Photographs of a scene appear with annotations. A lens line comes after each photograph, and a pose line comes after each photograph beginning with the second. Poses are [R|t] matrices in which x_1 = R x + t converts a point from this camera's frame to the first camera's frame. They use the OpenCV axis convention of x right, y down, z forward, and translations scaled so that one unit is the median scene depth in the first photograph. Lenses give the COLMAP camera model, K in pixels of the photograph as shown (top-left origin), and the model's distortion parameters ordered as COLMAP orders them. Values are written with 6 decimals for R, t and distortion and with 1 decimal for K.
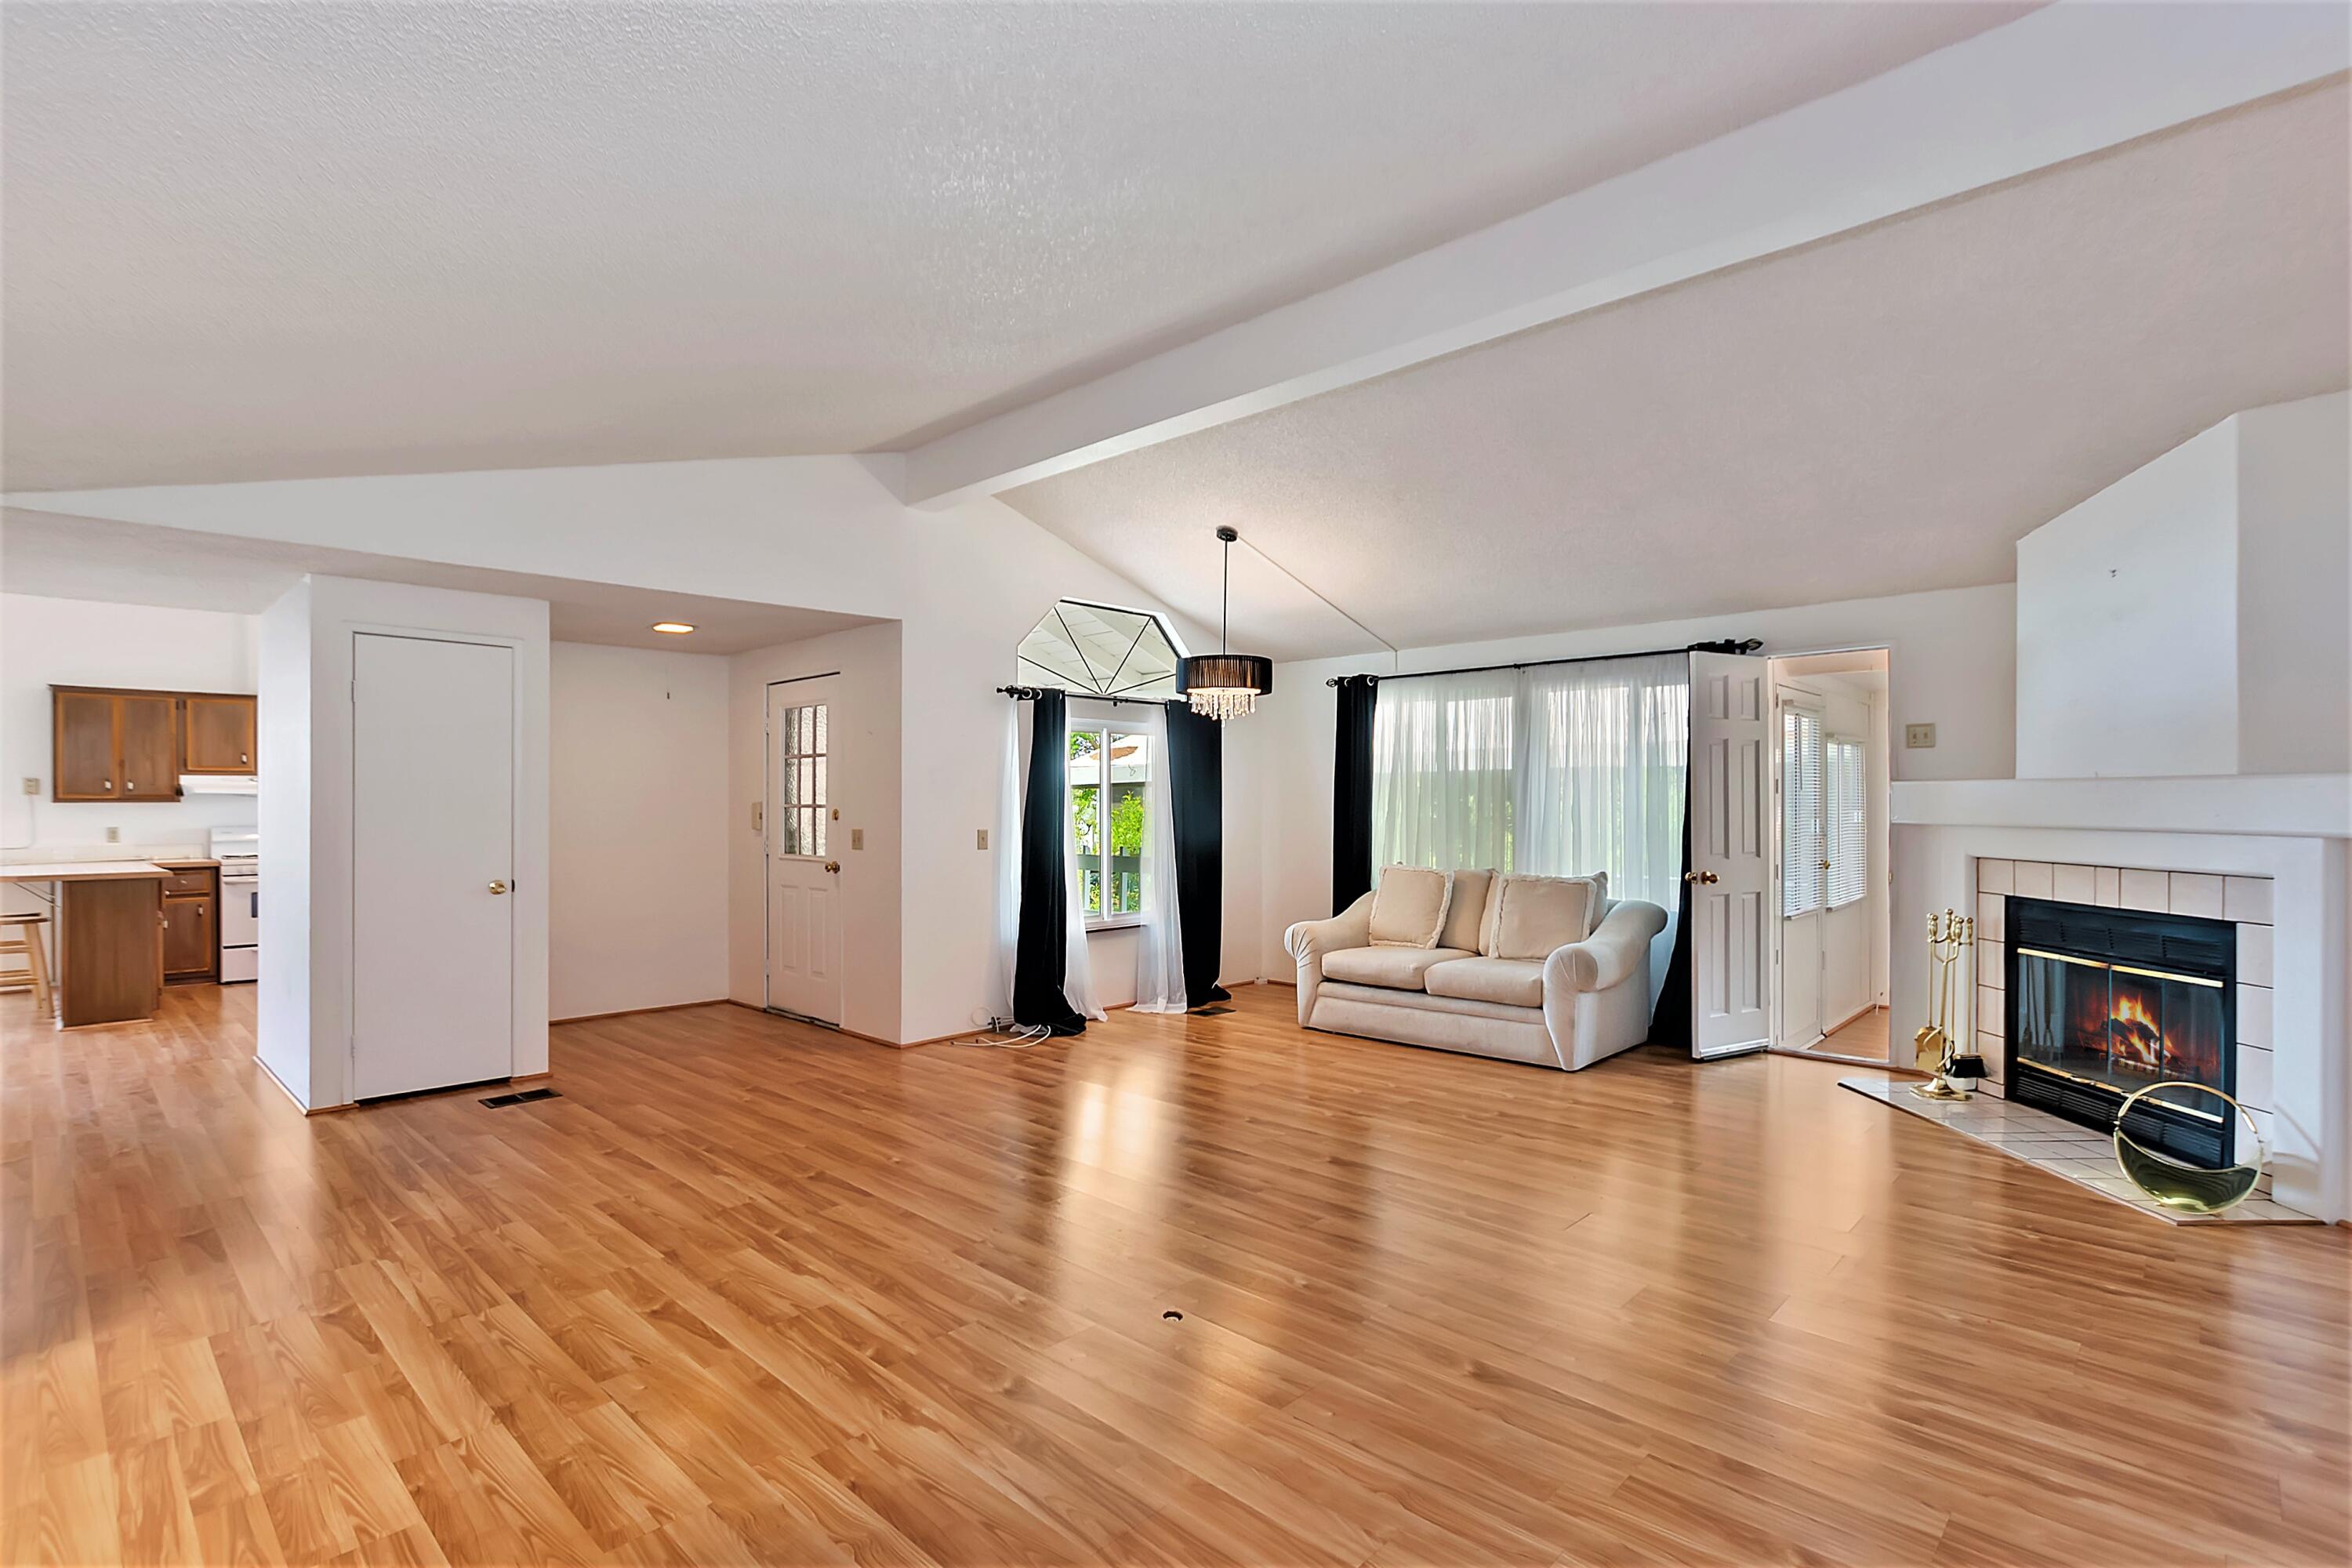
lens RADIAL K [[1115.9, 0, 1181.0], [0, 1115.9, 793.2], [0, 0, 1]] dist [-0.010765, 0.000430]
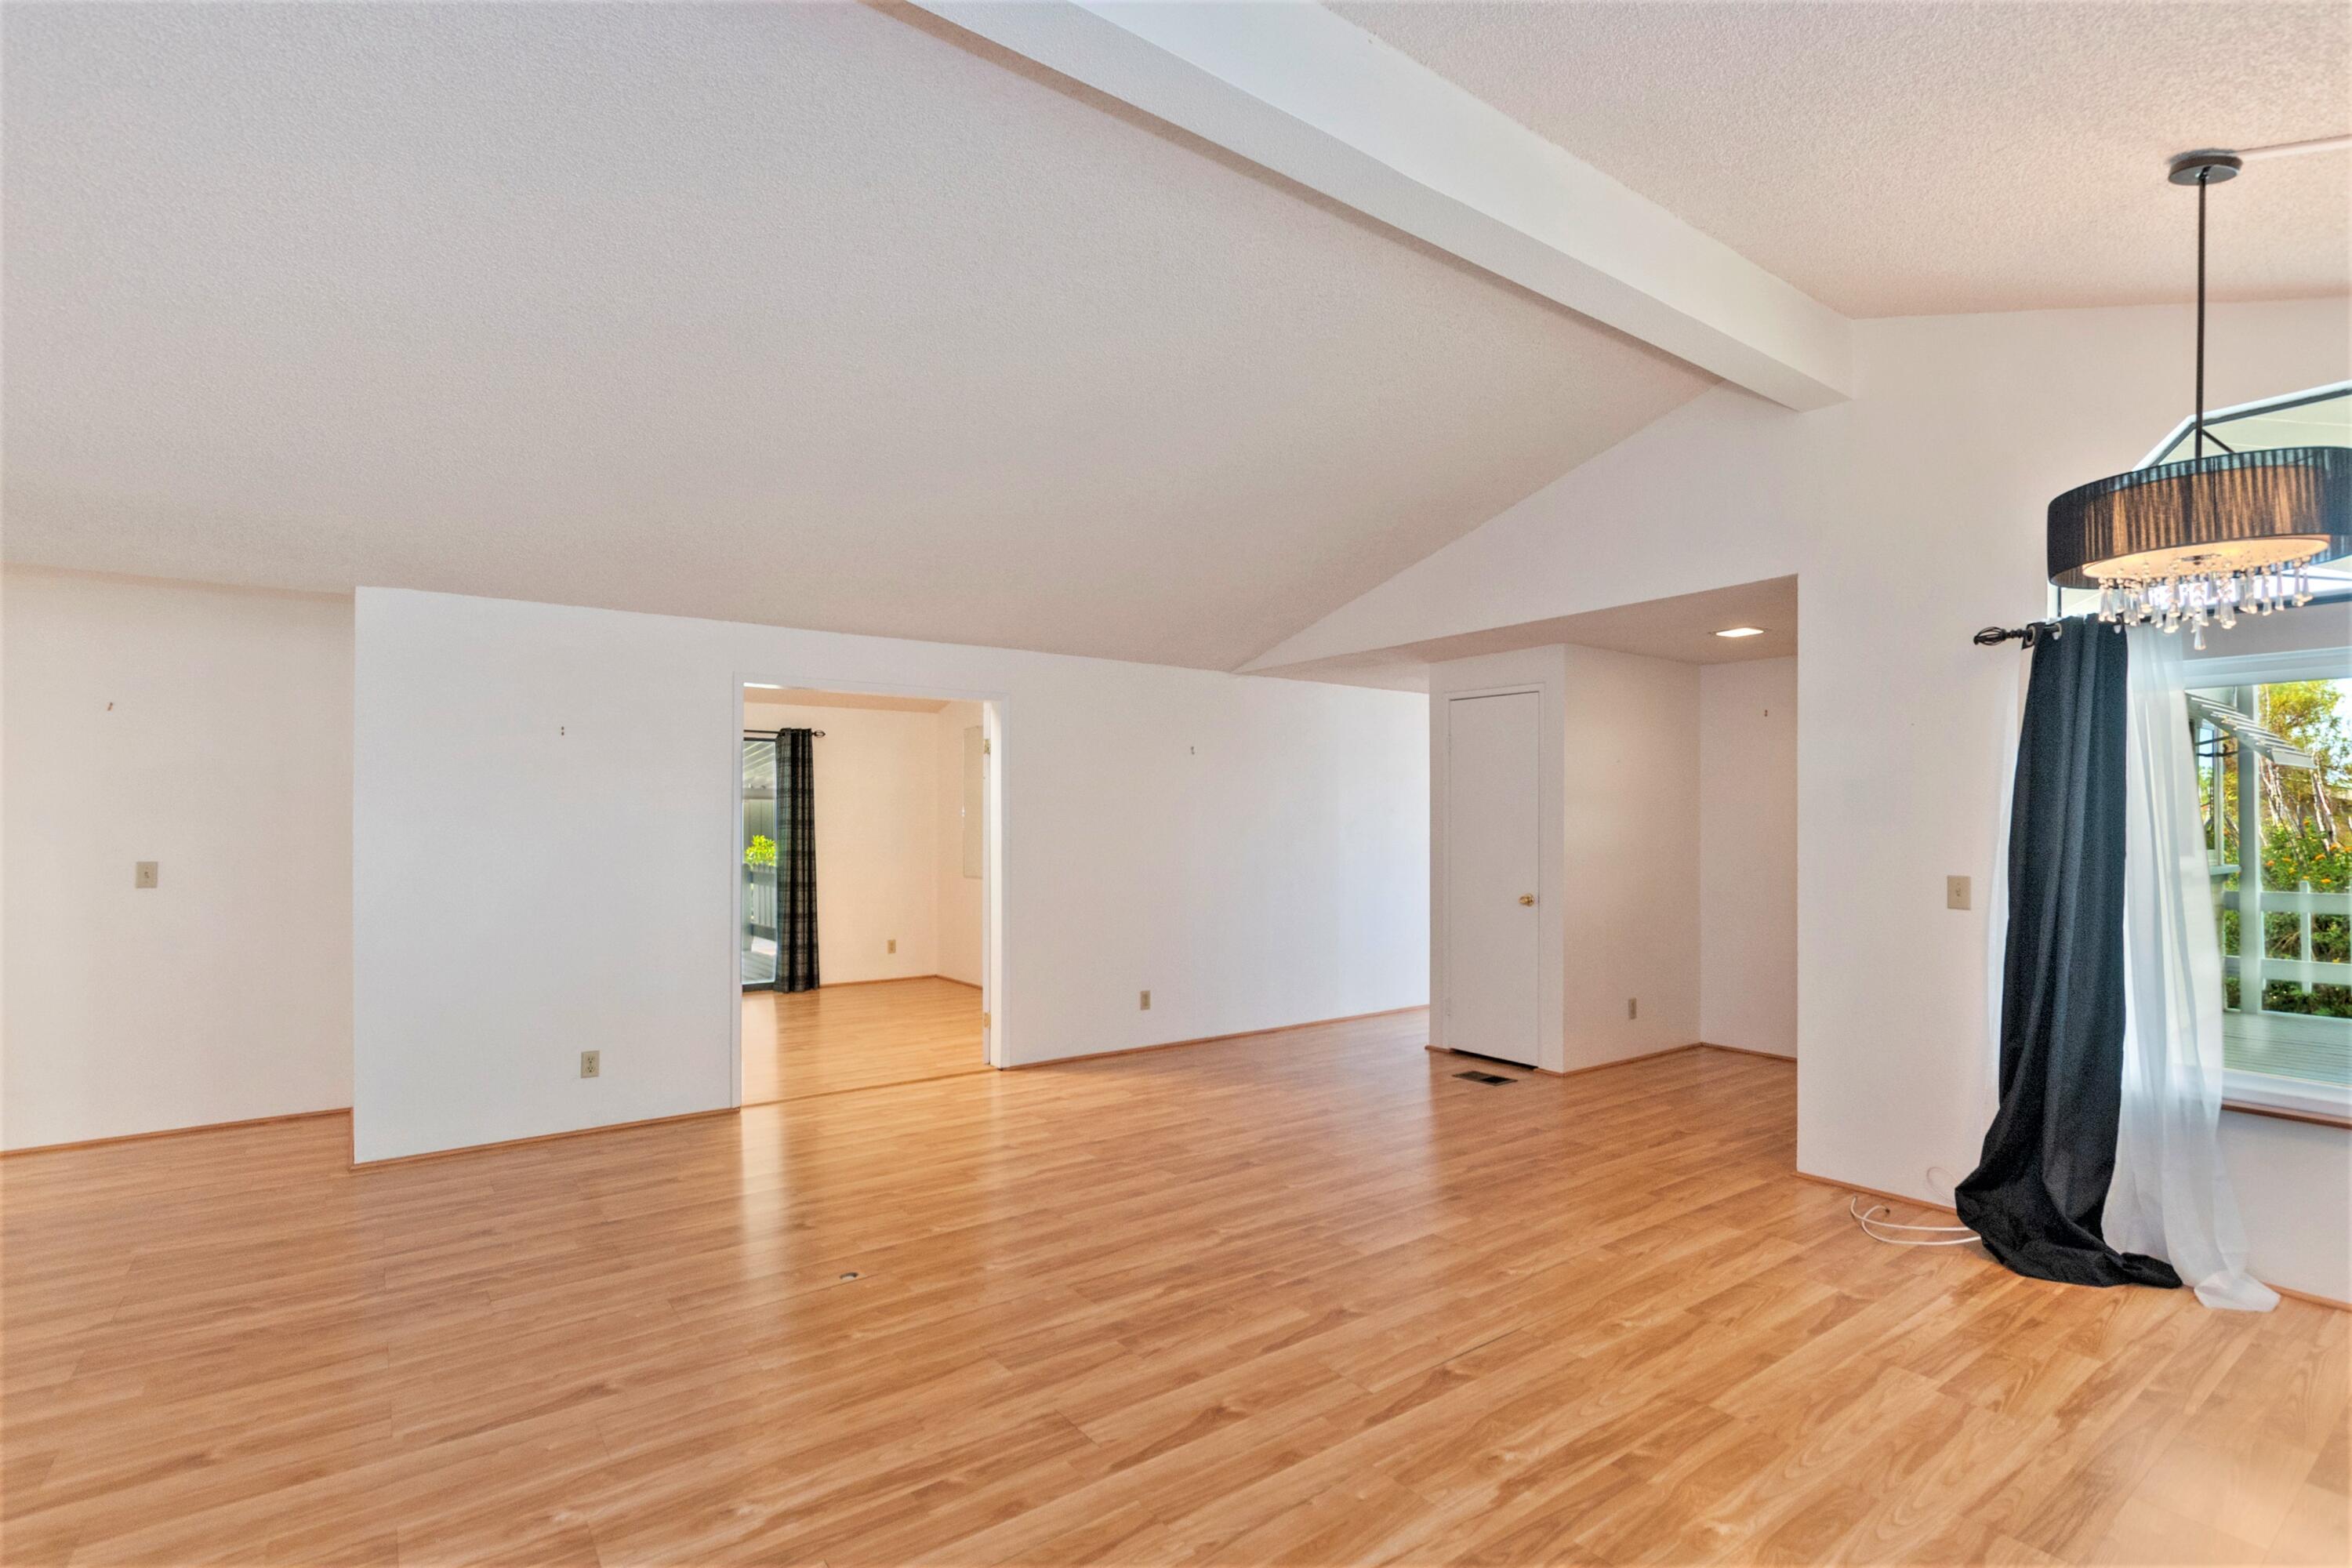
lens RADIAL K [[1115.9, 0, 1173.6], [0, 1115.9, 808.3], [0, 0, 1]] dist [-0.010765, 0.000430]
pose [[-0.173999, -0.007652, -0.984716, 0.765535], [0.004377, 0.999954, -0.008544, -0.000930], [0.984736, -0.005796, -0.173958, 1.098231]]
